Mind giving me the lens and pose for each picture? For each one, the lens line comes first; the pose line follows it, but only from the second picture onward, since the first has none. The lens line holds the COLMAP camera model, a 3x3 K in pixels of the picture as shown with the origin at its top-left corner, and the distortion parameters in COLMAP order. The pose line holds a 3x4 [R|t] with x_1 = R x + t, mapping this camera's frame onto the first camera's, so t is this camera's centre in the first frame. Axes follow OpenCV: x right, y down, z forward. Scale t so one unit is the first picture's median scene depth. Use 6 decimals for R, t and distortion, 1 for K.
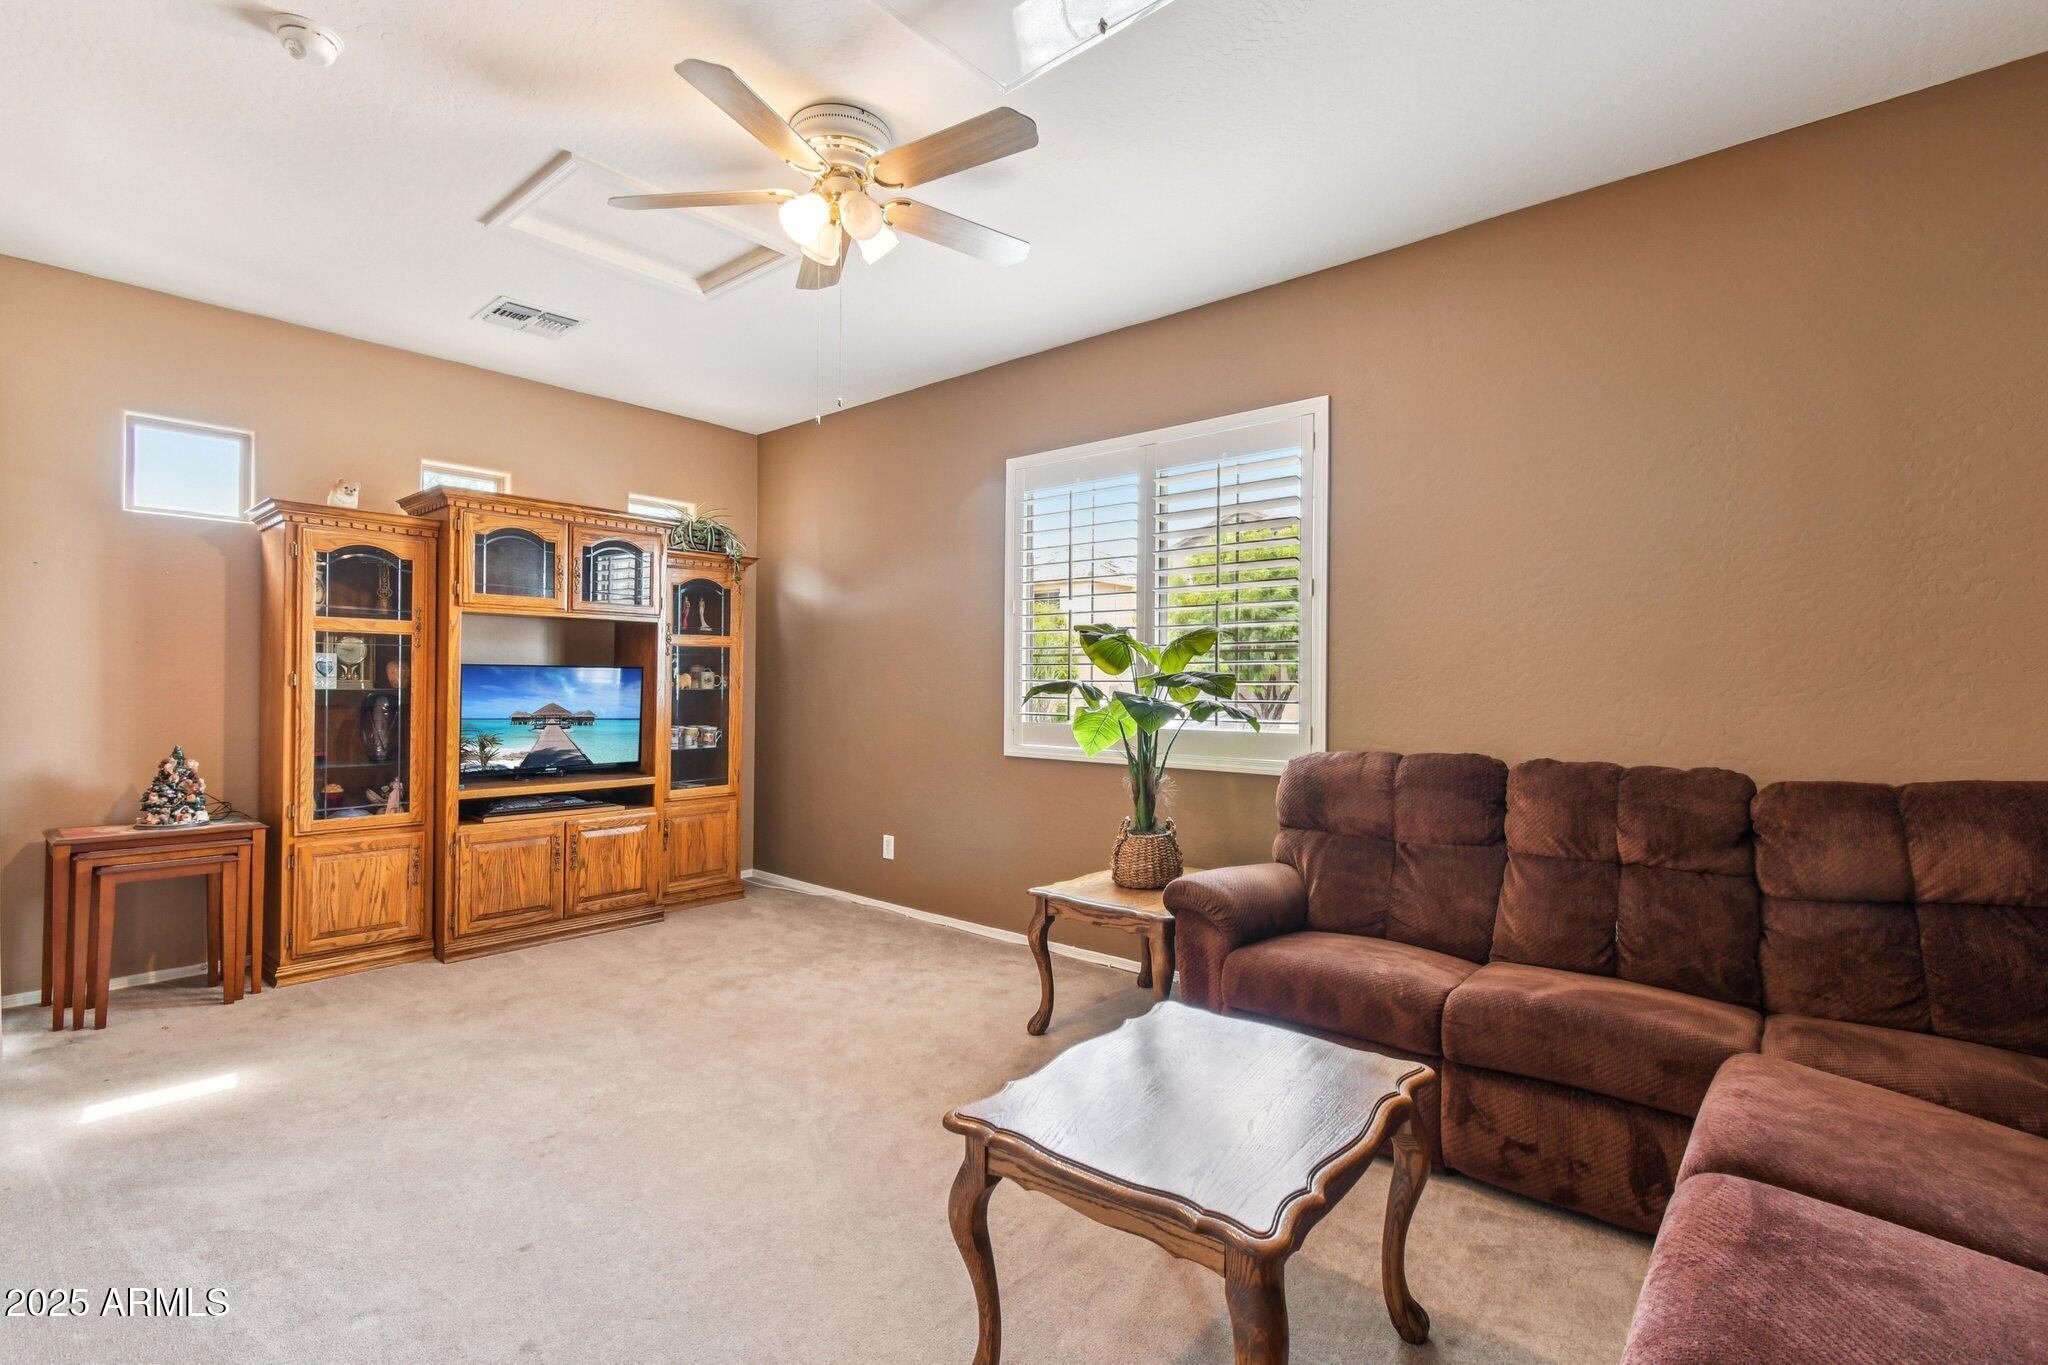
lens RADIAL K [[928.6, 0, 1022.6], [0, 928.6, 684.0], [0, 0, 1]] dist [0.006369, -0.001362]
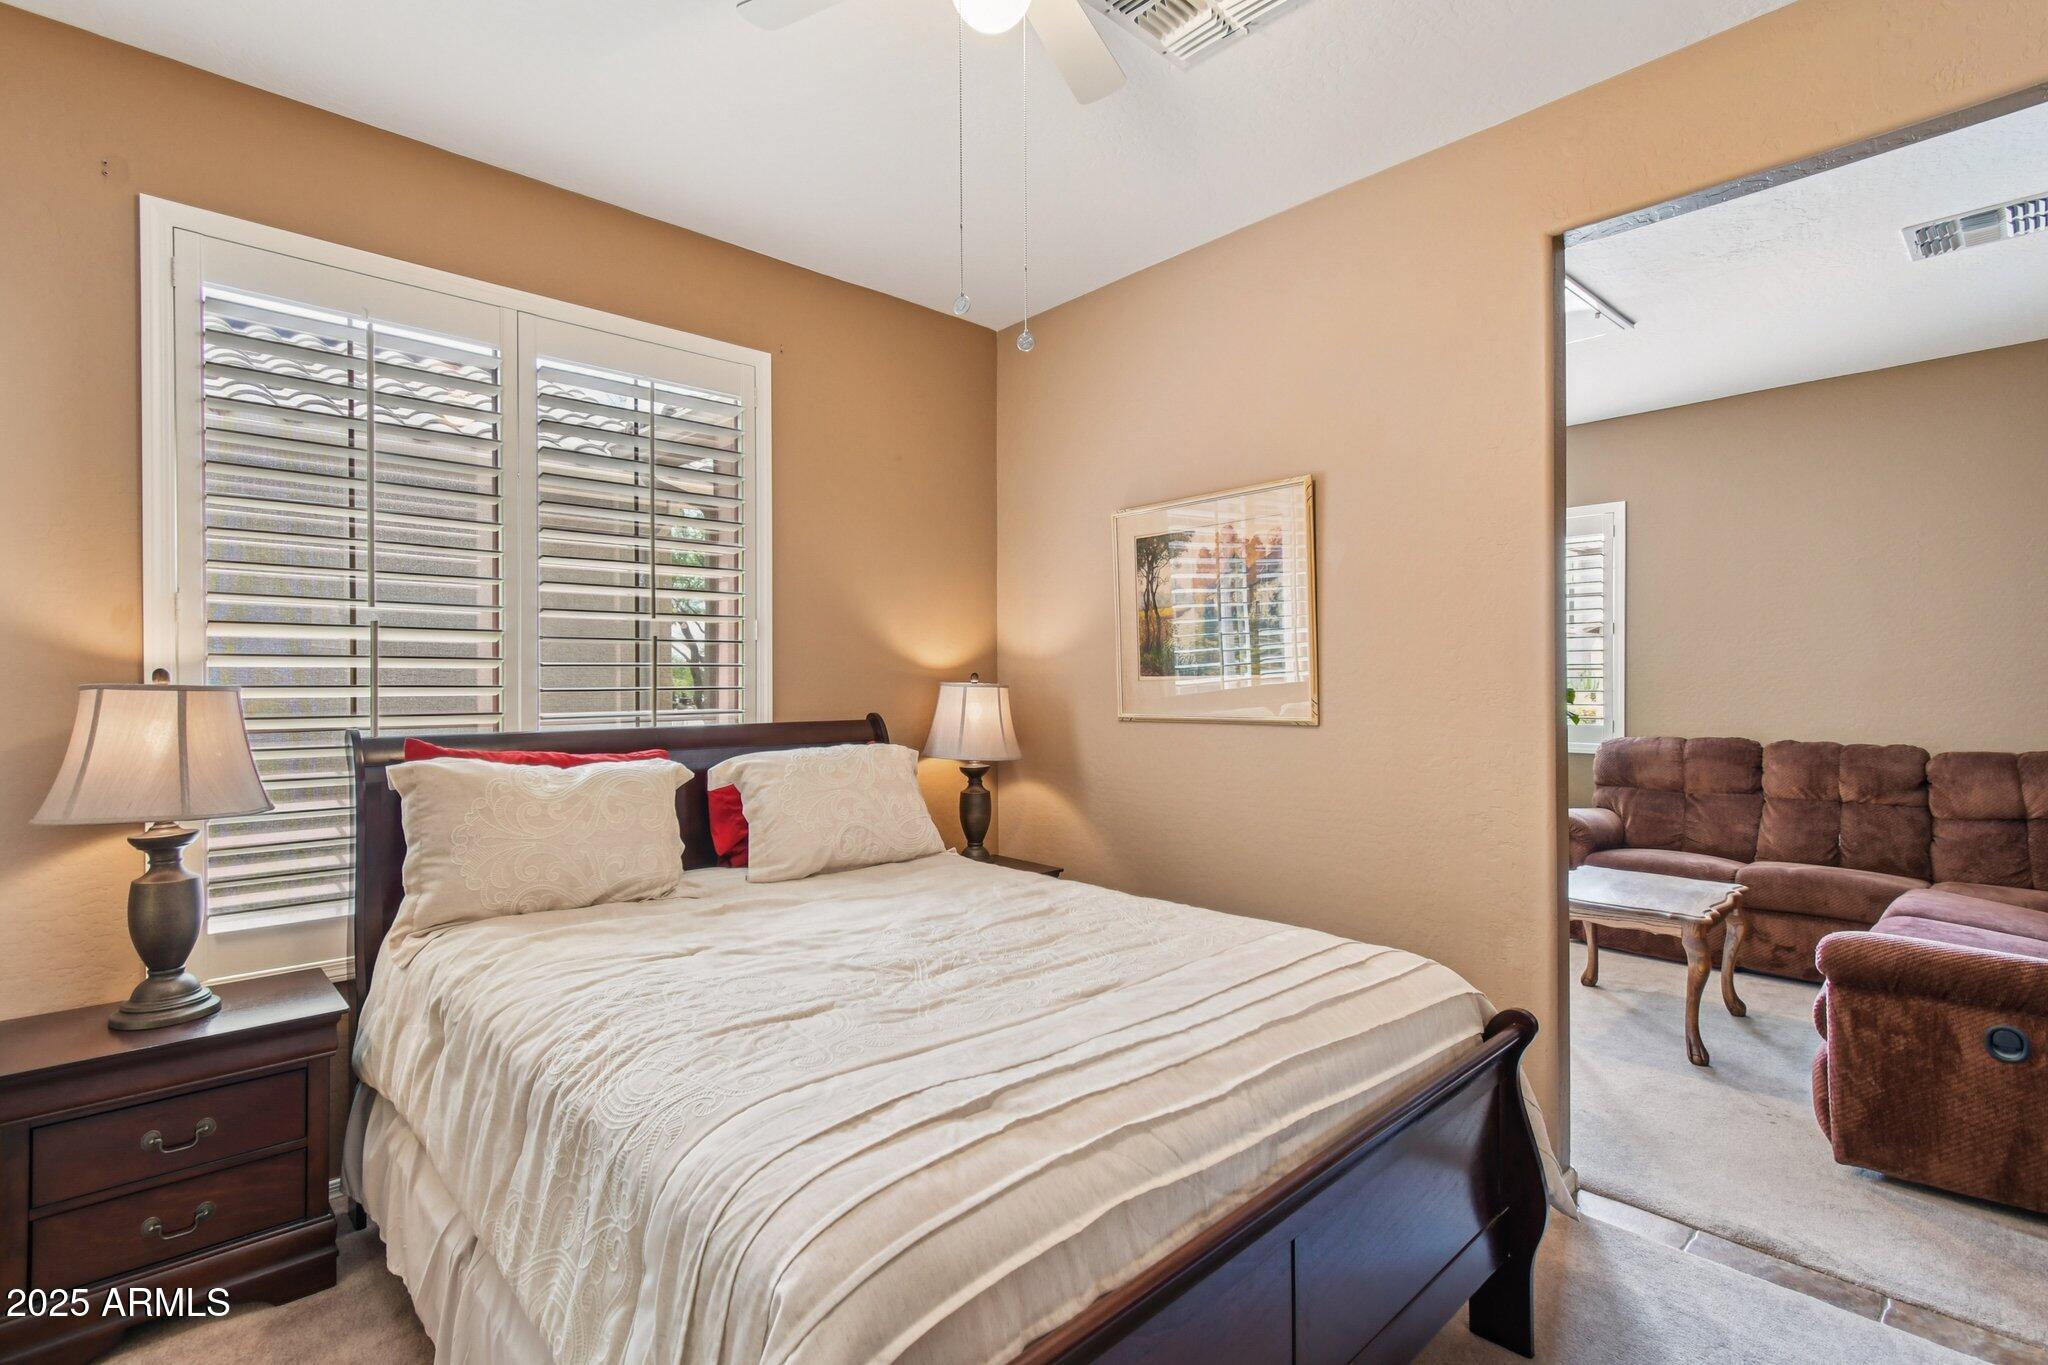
lens RADIAL K [[979.7, 0, 1025.2], [0, 979.7, 682.0], [0, 0, 1]] dist [0.008837, 0.001137]
pose [[0.994585, -0.004746, -0.103821, -0.636914], [0.004789, 0.999989, 0.000166, -0.029696], [0.103819, -0.000663, 0.994596, -0.922791]]
